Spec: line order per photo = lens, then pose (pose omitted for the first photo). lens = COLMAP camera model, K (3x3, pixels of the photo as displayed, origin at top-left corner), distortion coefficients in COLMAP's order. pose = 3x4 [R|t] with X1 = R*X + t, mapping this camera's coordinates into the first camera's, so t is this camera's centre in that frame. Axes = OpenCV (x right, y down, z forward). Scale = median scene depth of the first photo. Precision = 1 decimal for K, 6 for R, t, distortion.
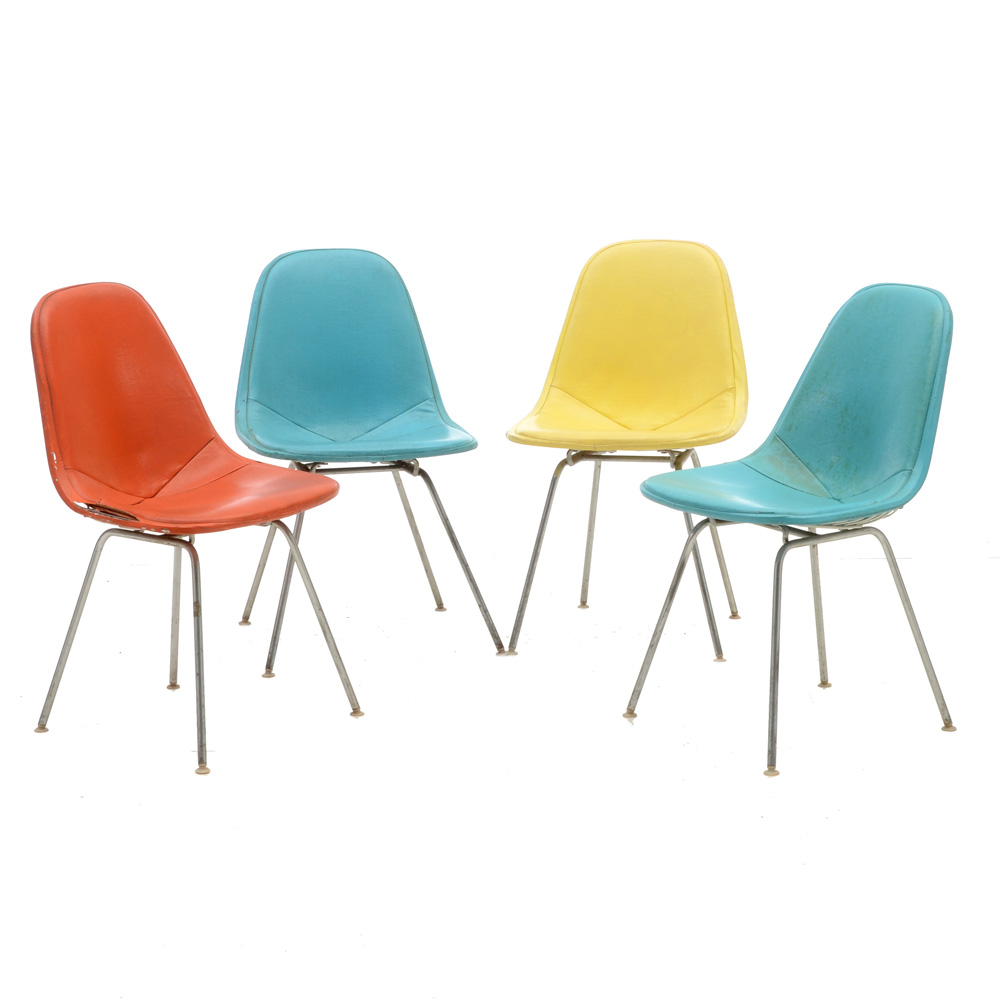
lens RADIAL K [[2544.5, 0, 497.3], [0, 2544.5, 498.2], [0, 0, 1]] dist [-0.162495, 0.000000]
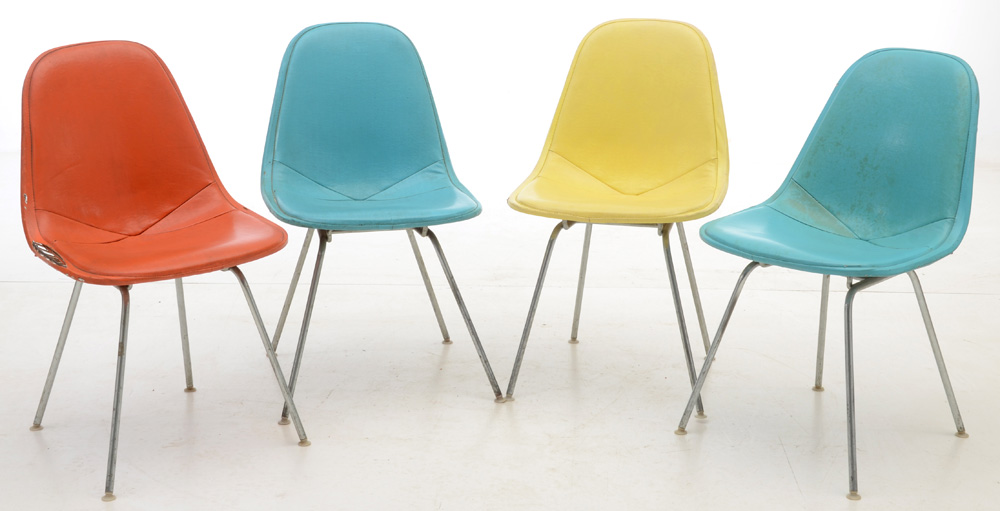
lens RADIAL K [[1743.9, 0, 486.3], [0, 1743.9, 184.8], [0, 0, 1]] dist [0.078404, 0.000000]
pose [[0.999734, 0.018249, -0.014127, 0.004373], [-0.017773, 0.999295, 0.033067, -0.050356], [0.014720, -0.032807, 0.999353, 0.223165]]
